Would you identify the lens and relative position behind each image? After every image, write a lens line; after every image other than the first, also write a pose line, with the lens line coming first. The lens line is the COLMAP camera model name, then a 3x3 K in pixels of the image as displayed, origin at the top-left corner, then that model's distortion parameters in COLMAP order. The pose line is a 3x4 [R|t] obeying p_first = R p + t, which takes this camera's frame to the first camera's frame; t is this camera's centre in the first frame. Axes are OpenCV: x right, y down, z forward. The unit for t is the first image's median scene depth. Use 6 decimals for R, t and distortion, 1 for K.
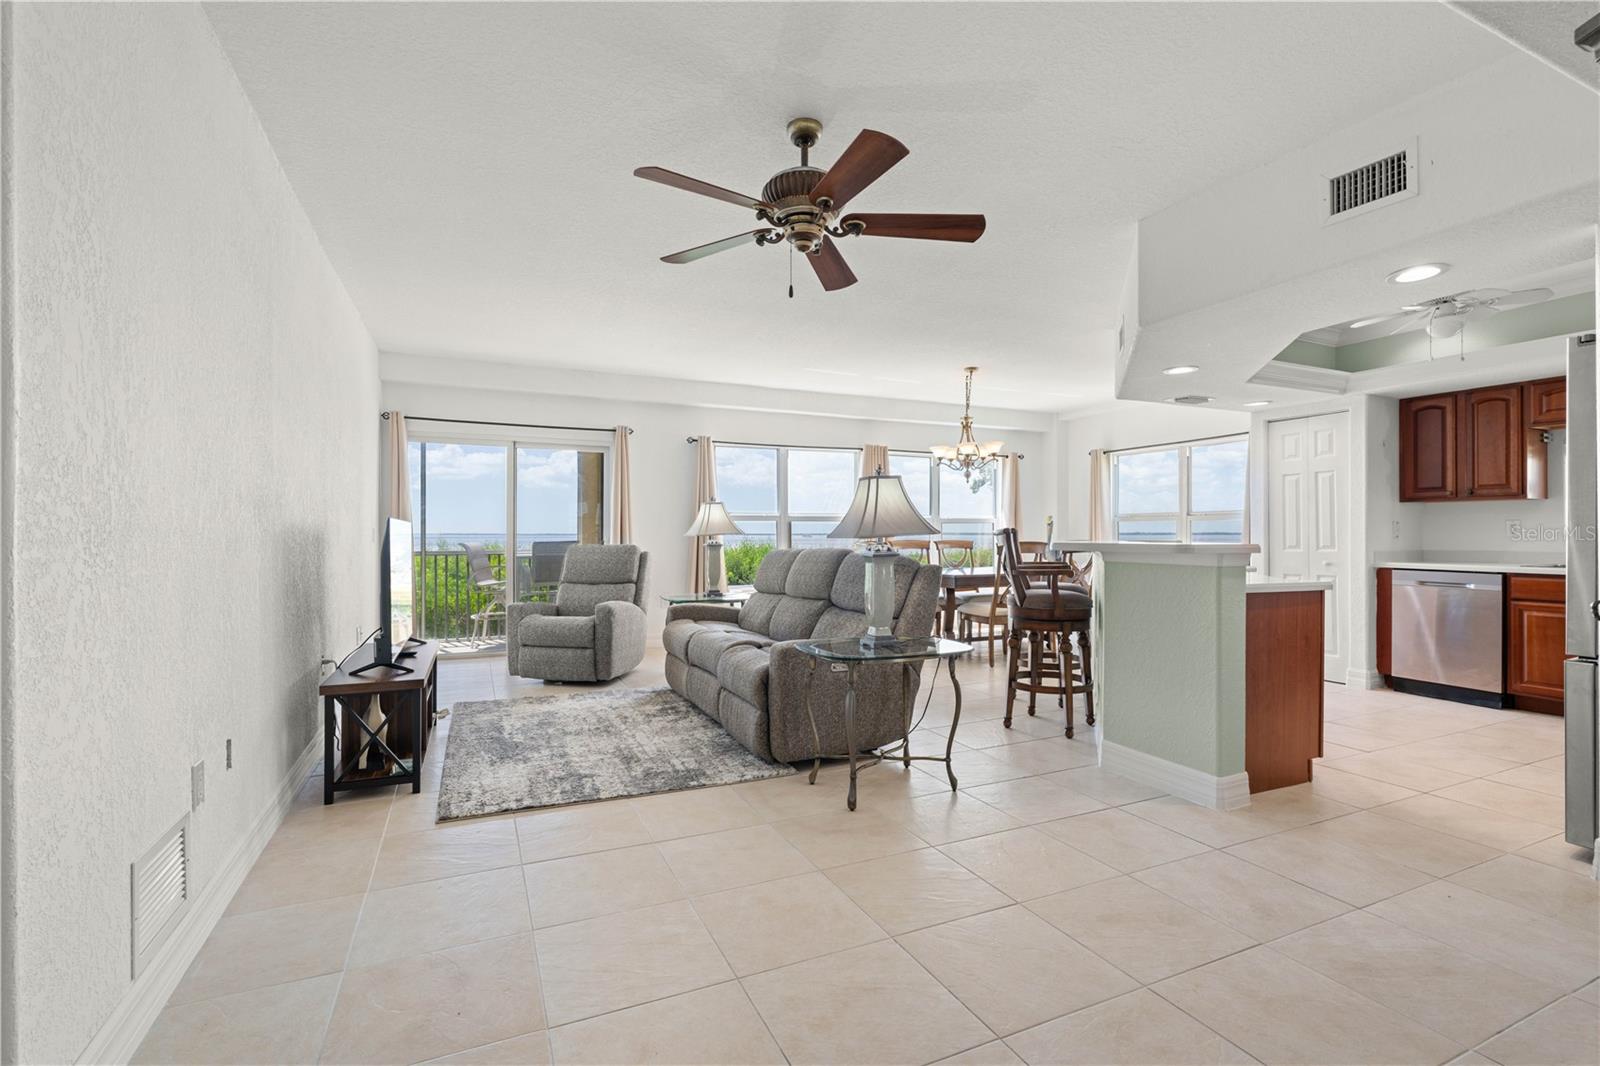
lens RADIAL K [[730.5, 0, 802.8], [0, 730.5, 534.3], [0, 0, 1]] dist [0.001885, 0.000196]
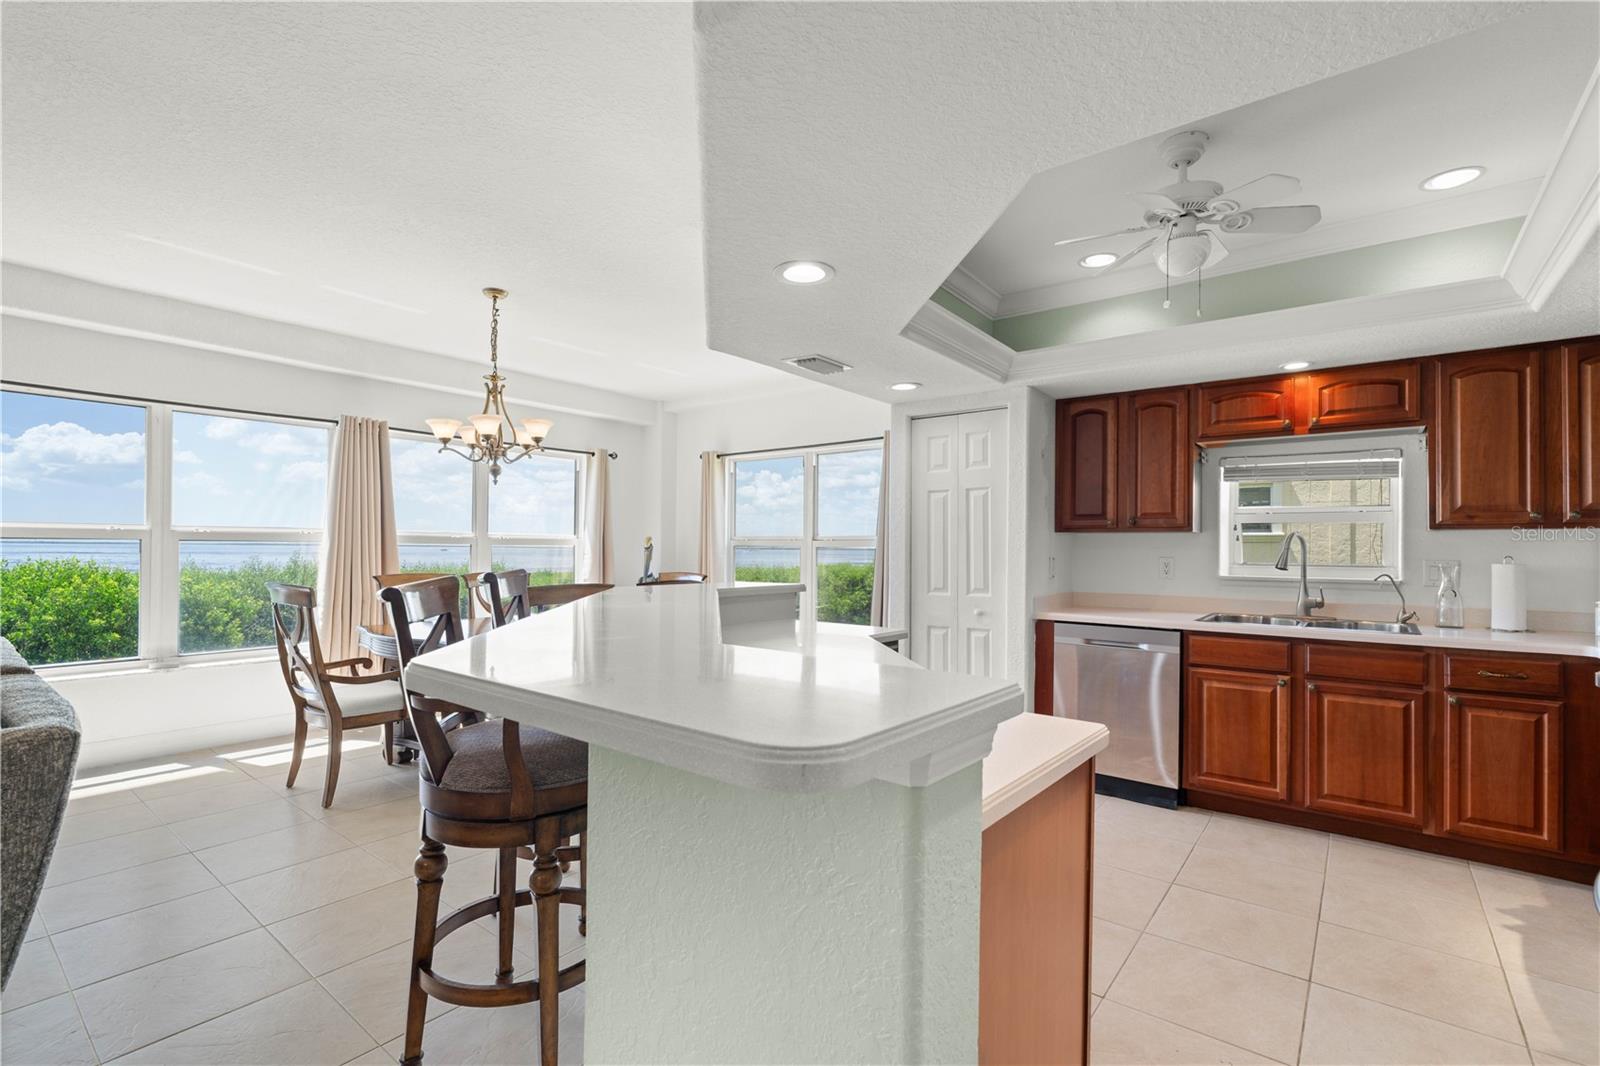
lens RADIAL K [[730.5, 0, 802.8], [0, 730.5, 534.3], [0, 0, 1]] dist [0.001885, 0.000196]
pose [[0.891378, 0.018111, 0.452900, 0.228488], [-0.009647, 0.999733, -0.020992, -0.022913], [-0.453159, 0.014343, 0.891314, 0.433987]]
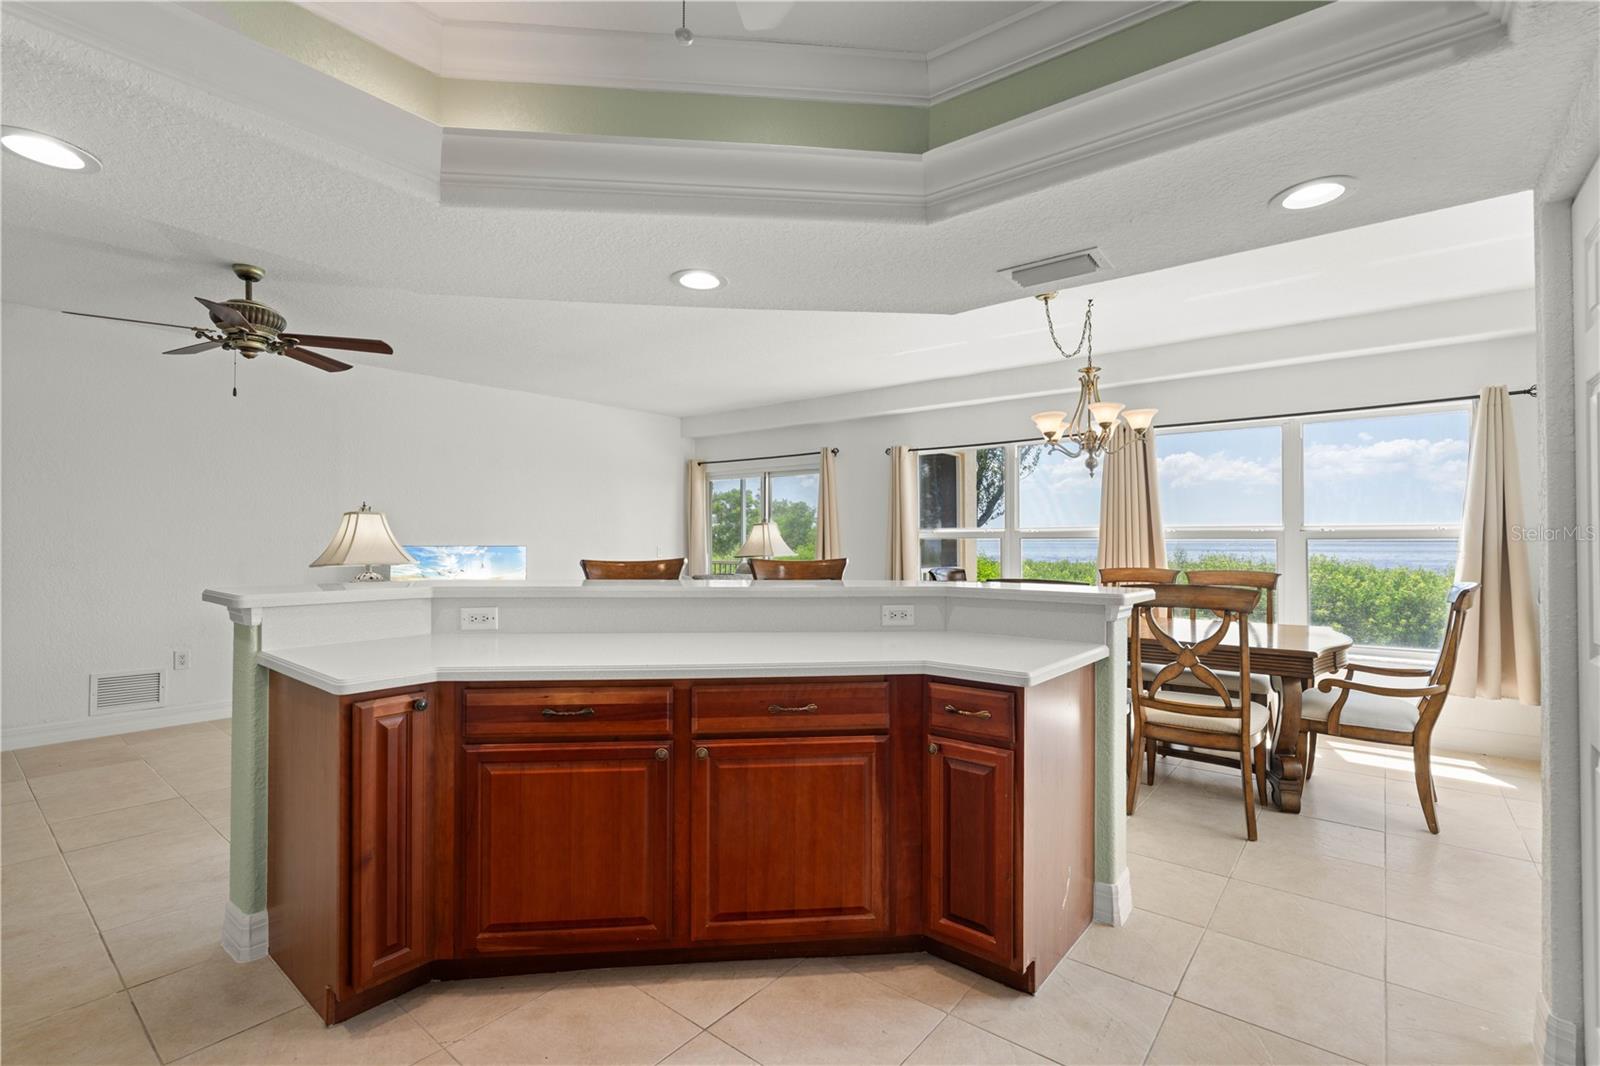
lens RADIAL K [[730.5, 0, 802.8], [0, 730.5, 534.3], [0, 0, 1]] dist [0.001885, 0.000196]
pose [[0.442590, -0.007376, -0.896694, 0.841192], [-0.002221, 0.999954, -0.009322, -0.021104], [0.896721, 0.006117, 0.442553, 0.662506]]
